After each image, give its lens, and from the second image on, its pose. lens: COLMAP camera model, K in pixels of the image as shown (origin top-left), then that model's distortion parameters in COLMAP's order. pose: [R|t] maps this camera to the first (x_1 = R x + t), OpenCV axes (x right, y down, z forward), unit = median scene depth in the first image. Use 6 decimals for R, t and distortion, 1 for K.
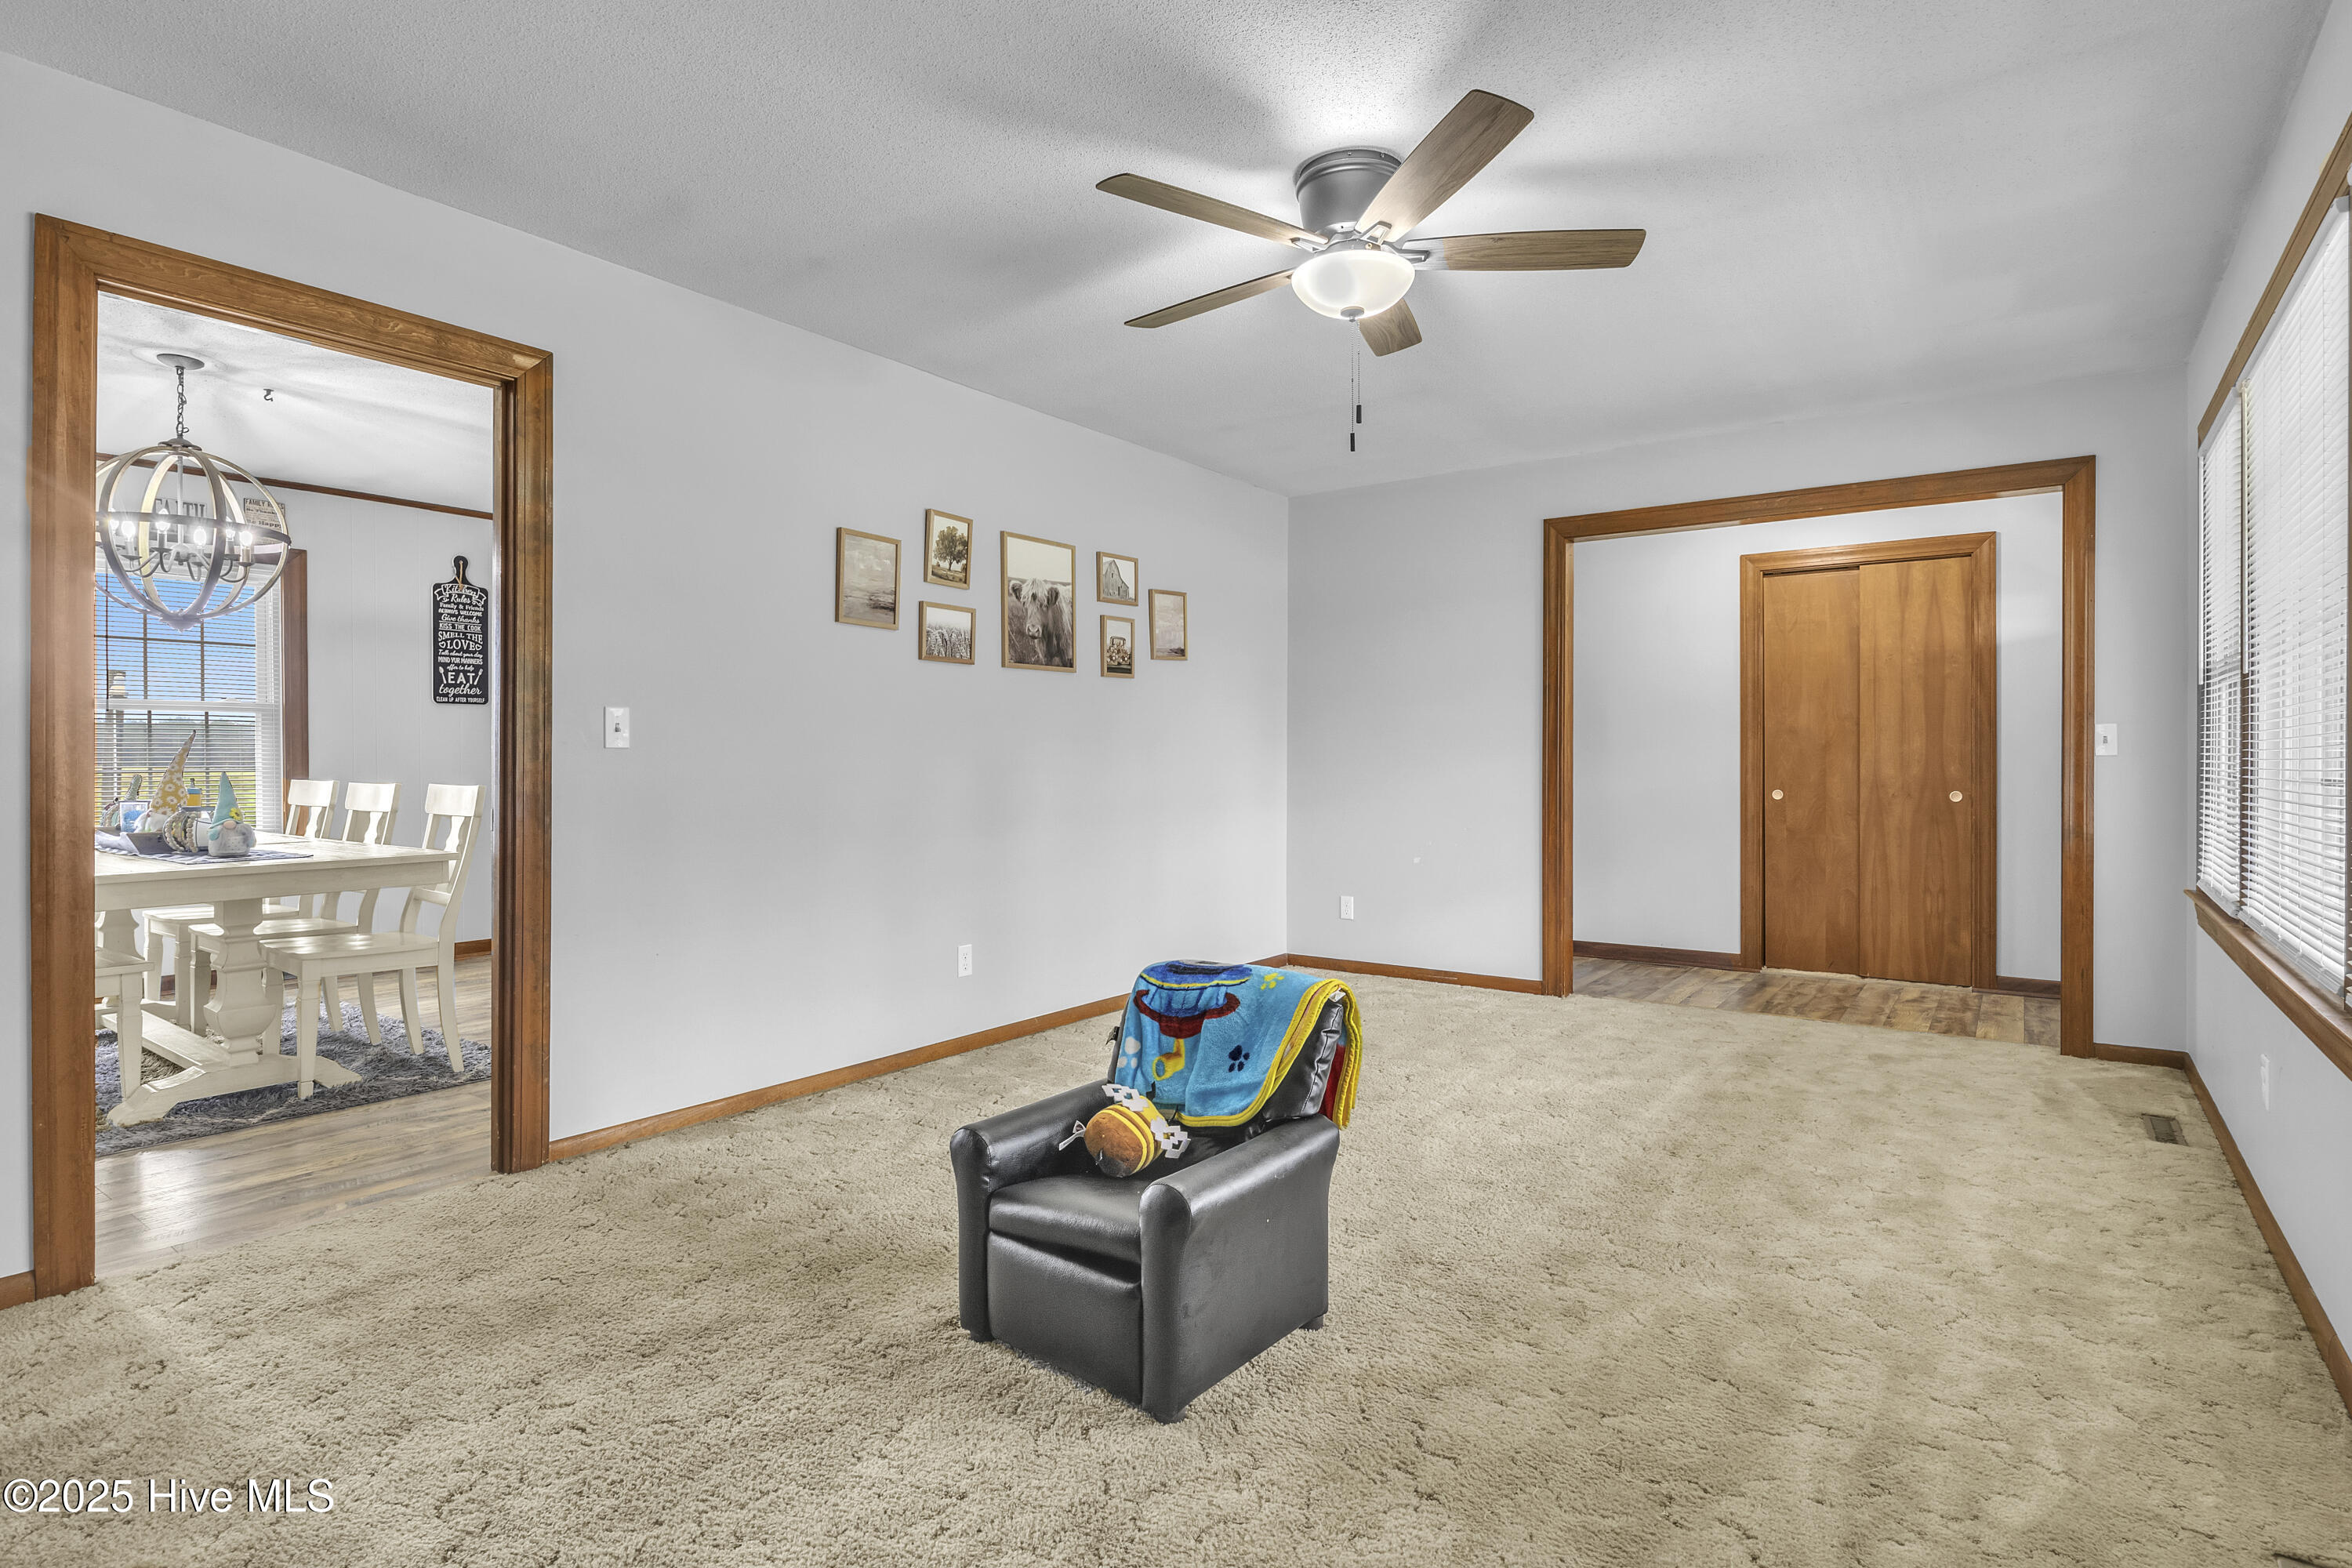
lens RADIAL K [[1193.7, 0, 1174.1], [0, 1193.7, 761.1], [0, 0, 1]] dist [-0.009624, -0.006100]
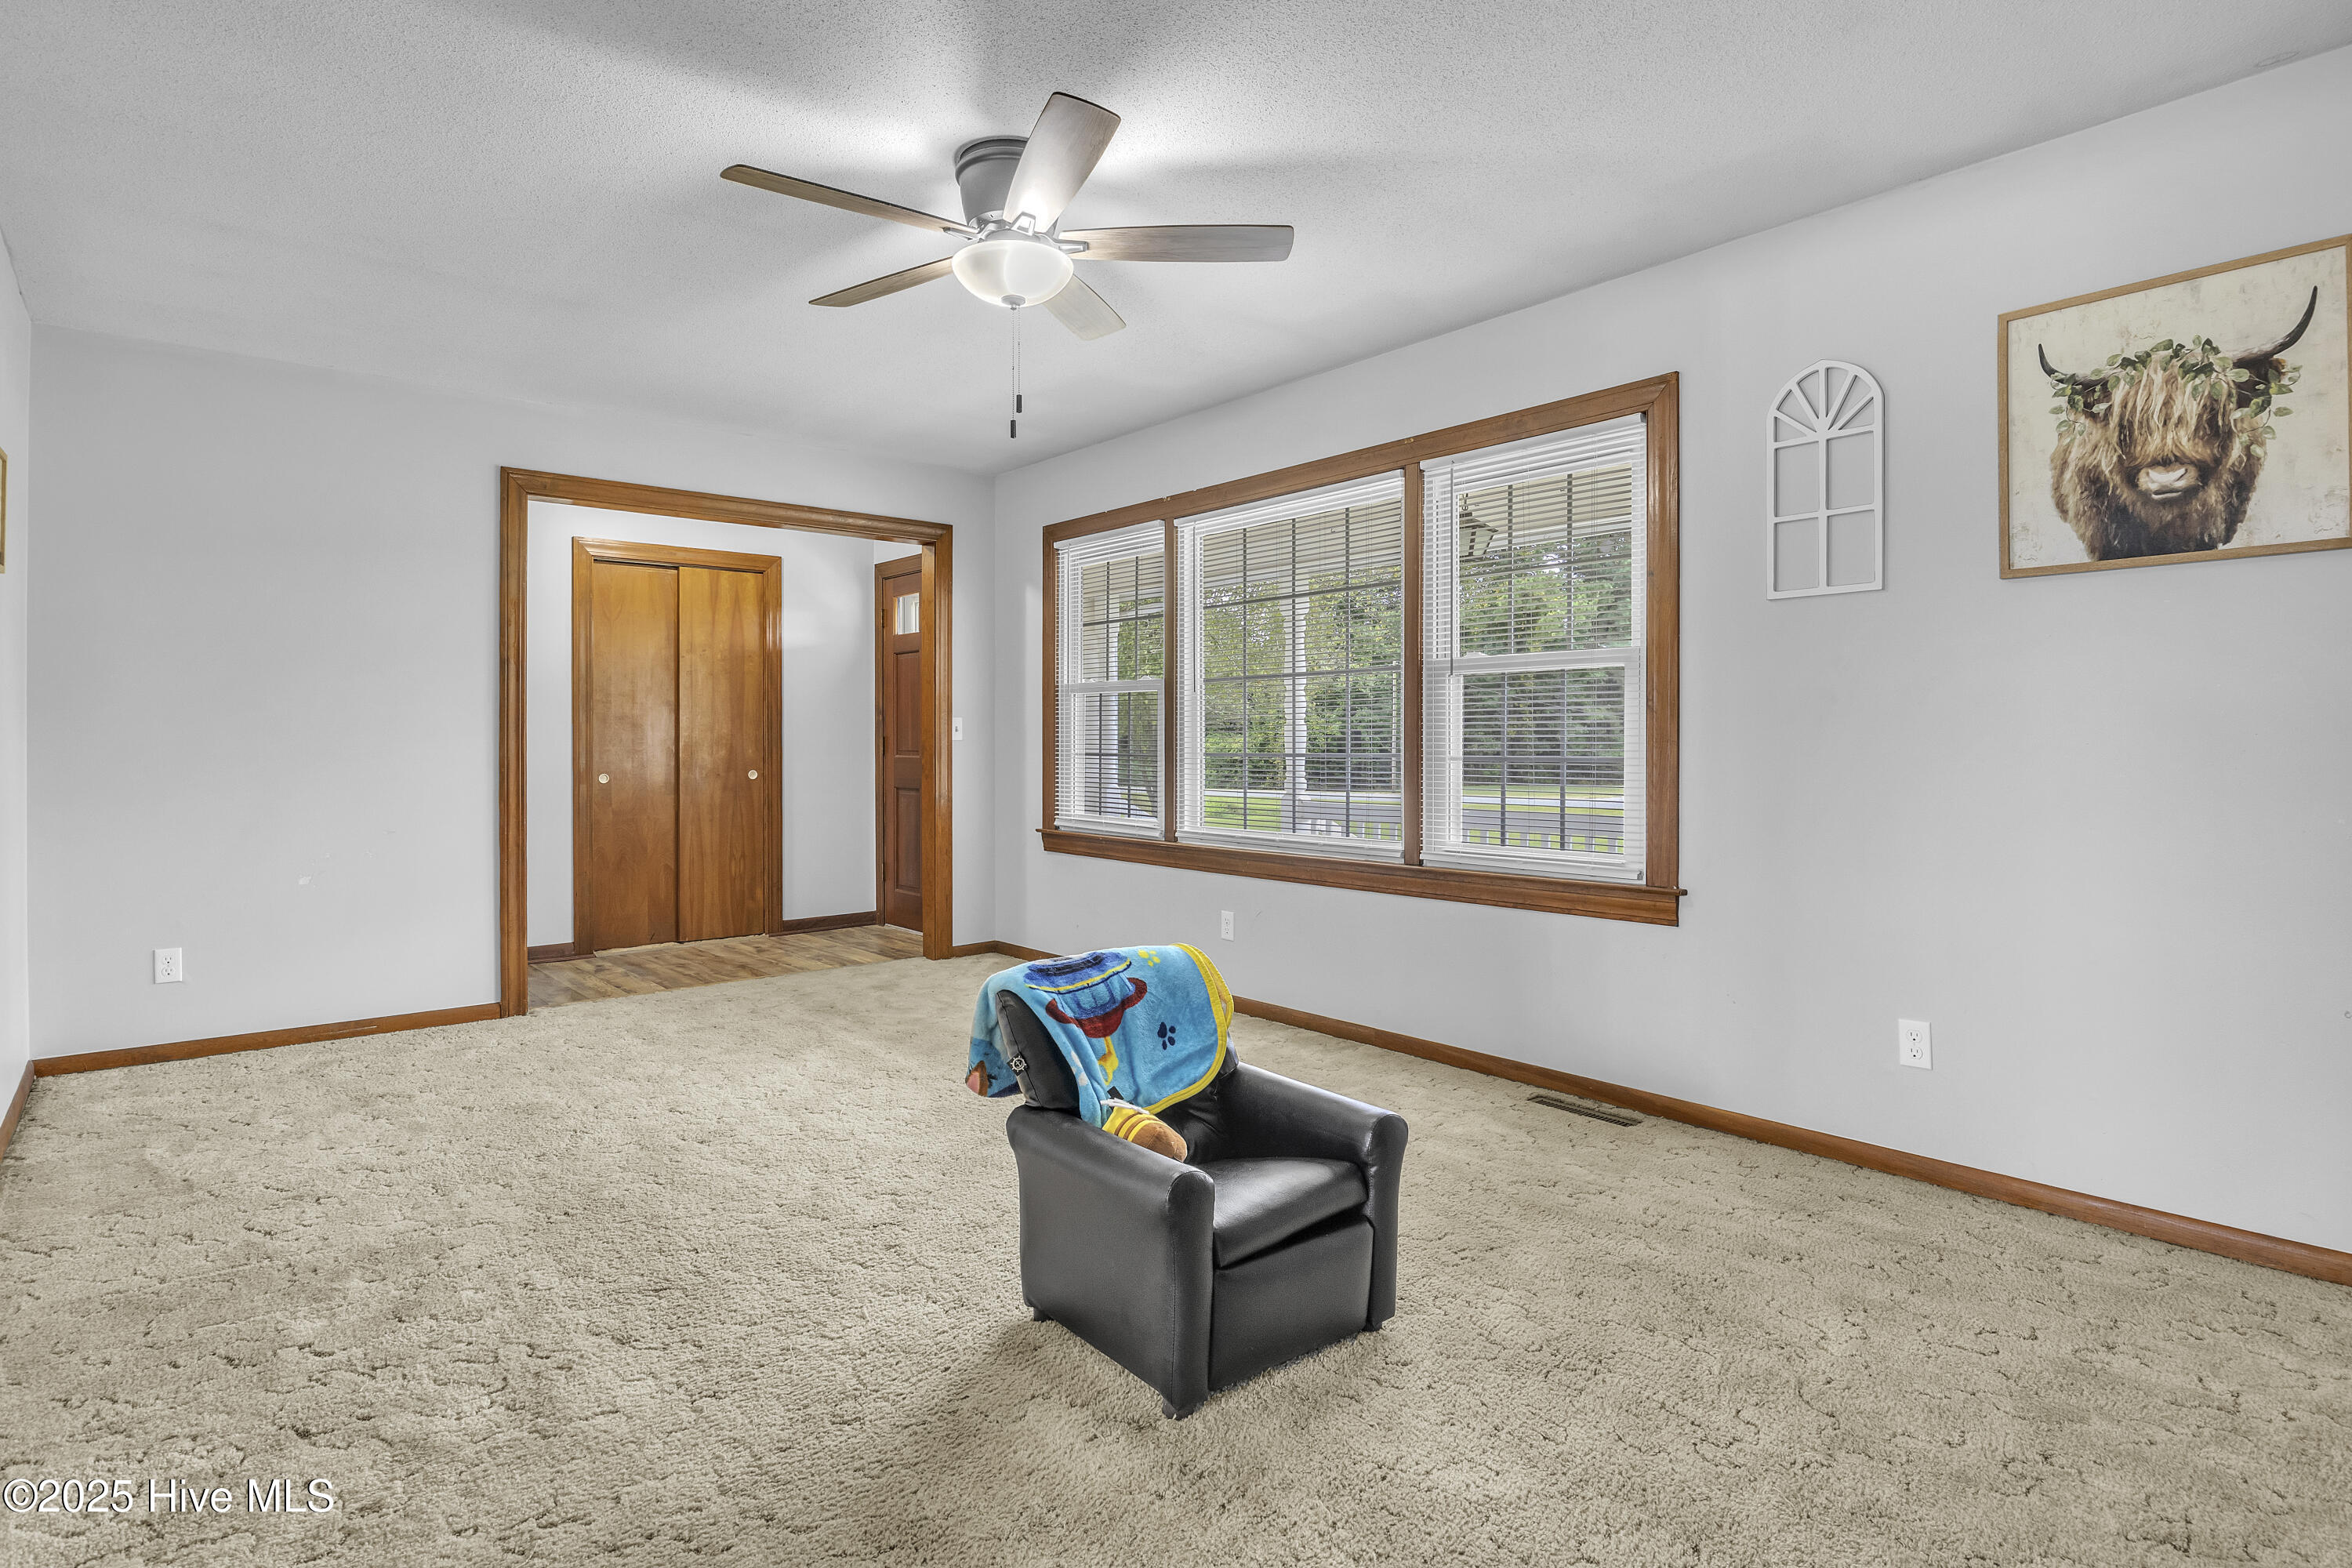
lens RADIAL K [[1193.7, 0, 1173.7], [0, 1193.7, 748.2], [0, 0, 1]] dist [-0.009624, -0.006100]
pose [[0.236176, -0.005464, 0.971695, -0.483566], [0.003697, 0.999982, 0.004724, -0.000957], [-0.971703, 0.002477, 0.236191, 0.386064]]
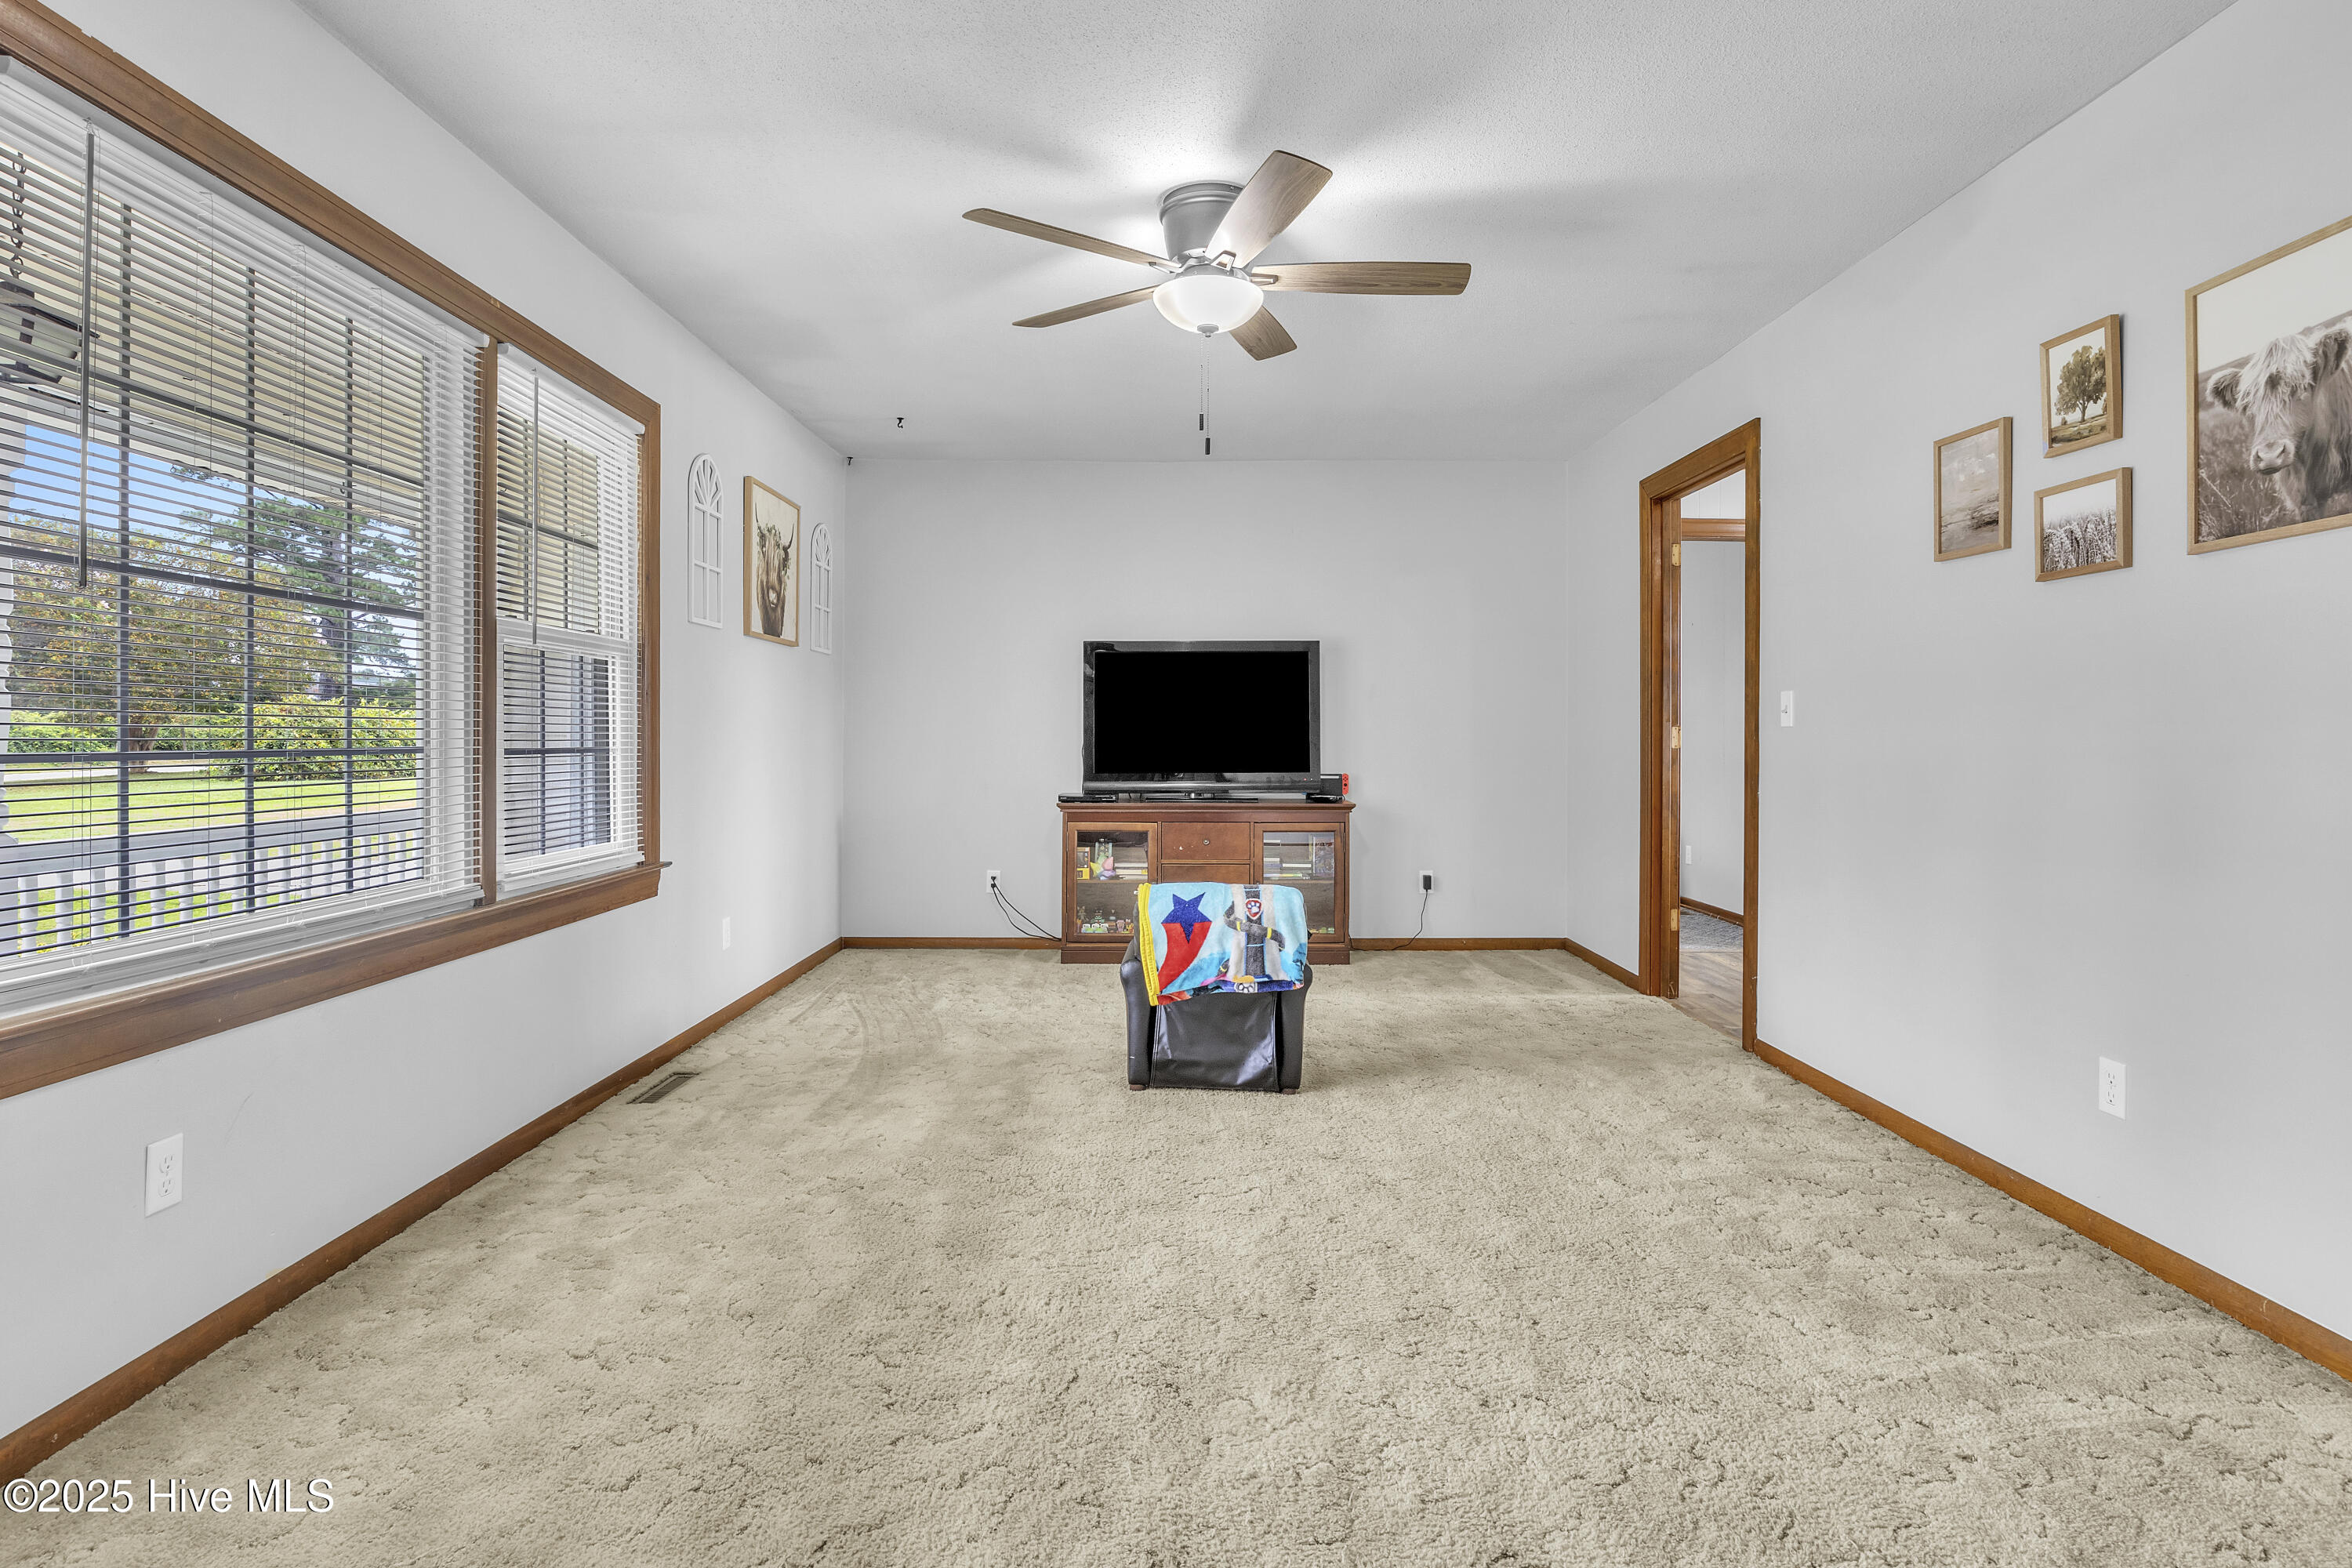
lens RADIAL K [[1193.7, 0, 1171.9], [0, 1193.7, 745.0], [0, 0, 1]] dist [-0.009624, -0.006100]
pose [[-0.810718, -0.000594, -0.585436, 0.499145], [-0.005345, 0.999965, 0.006387, 0.001284], [0.585412, 0.008307, -0.810693, 1.141452]]
